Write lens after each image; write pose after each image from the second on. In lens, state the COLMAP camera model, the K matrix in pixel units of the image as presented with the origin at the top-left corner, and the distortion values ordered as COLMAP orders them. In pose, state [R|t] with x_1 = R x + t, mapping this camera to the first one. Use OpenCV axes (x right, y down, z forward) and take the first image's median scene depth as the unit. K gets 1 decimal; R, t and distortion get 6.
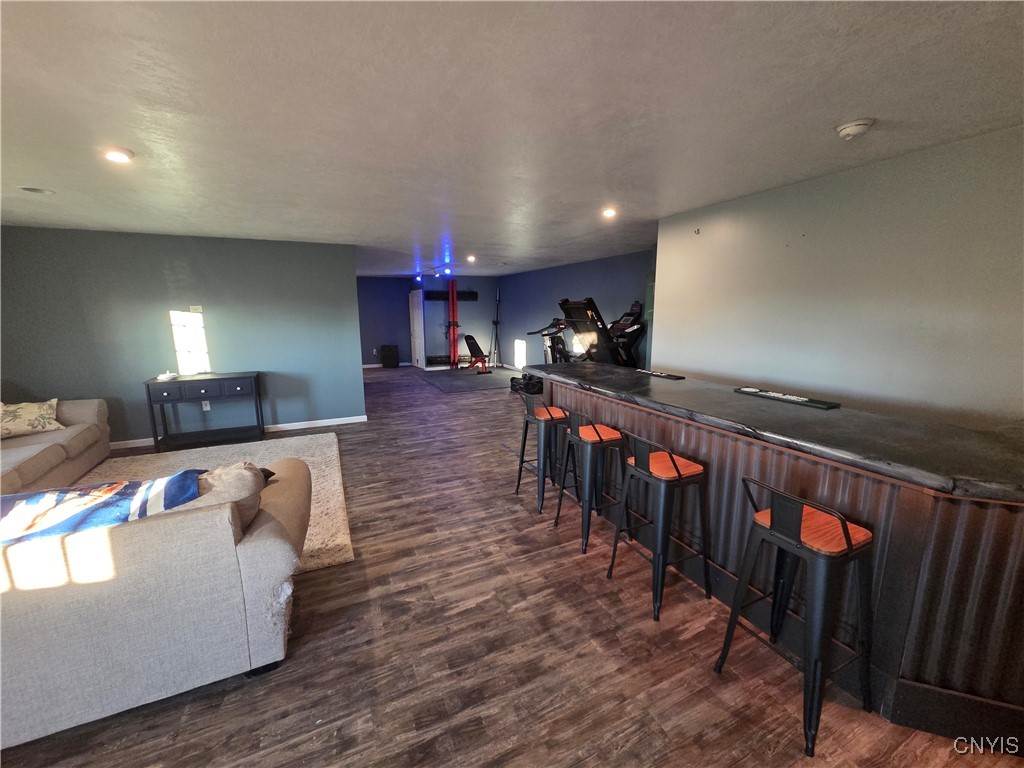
lens RADIAL K [[416.4, 0, 509.2], [0, 416.4, 381.3], [0, 0, 1]] dist [0.006425, -0.000633]
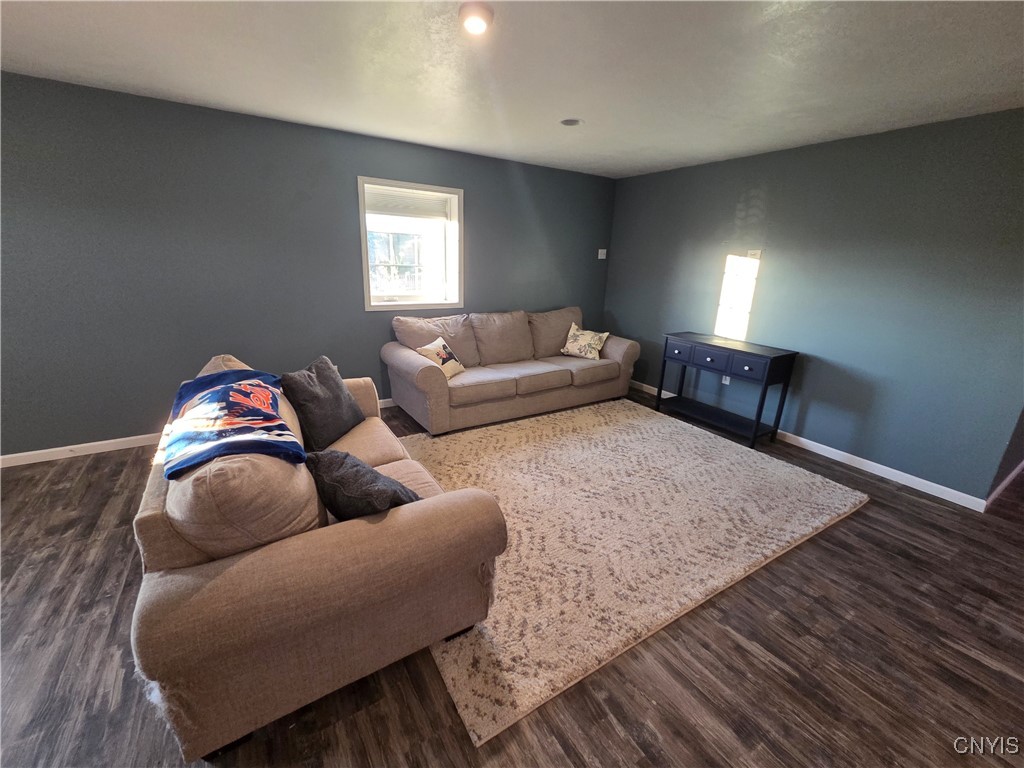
lens RADIAL K [[416.4, 0, 509.2], [0, 416.4, 381.3], [0, 0, 1]] dist [0.006425, -0.000633]
pose [[0.118707, 0.295892, -0.947817, -0.013983], [-0.206980, 0.940970, 0.267832, -0.073647], [0.971117, 0.164386, 0.172943, 0.523495]]
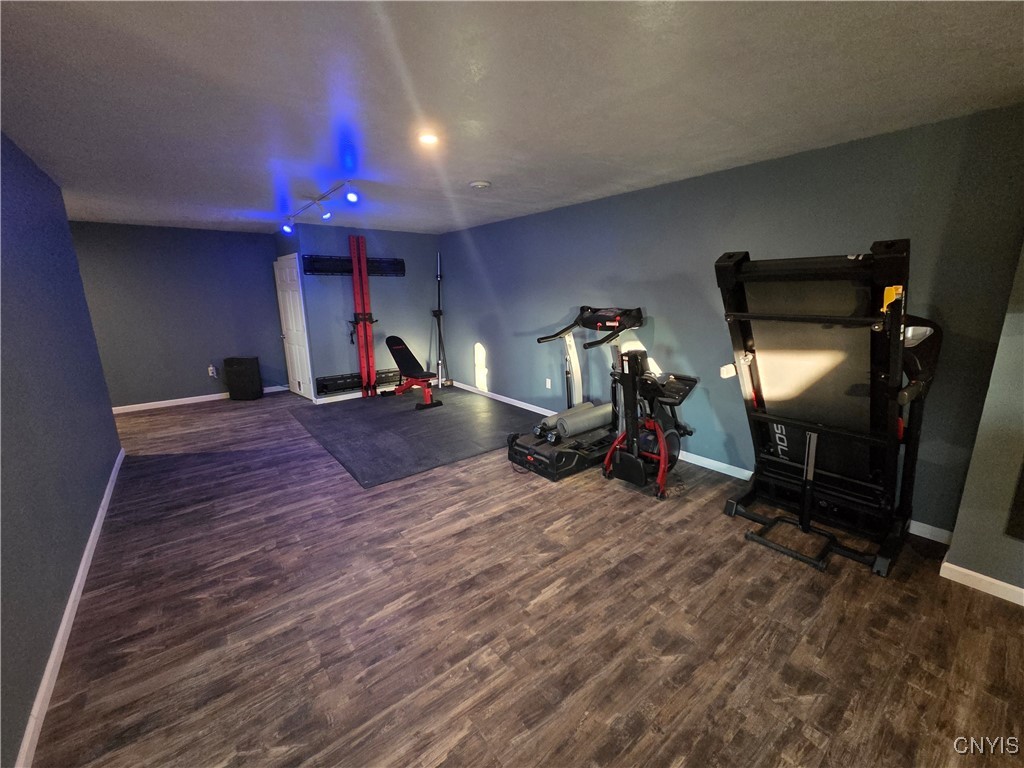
lens RADIAL K [[416.4, 0, 509.2], [0, 416.4, 381.3], [0, 0, 1]] dist [0.006425, -0.000633]
pose [[0.973592, -0.053716, 0.221885, -0.175459], [0.045274, 0.998050, 0.042963, -0.162276], [-0.223760, -0.031783, 0.974126, 0.983604]]
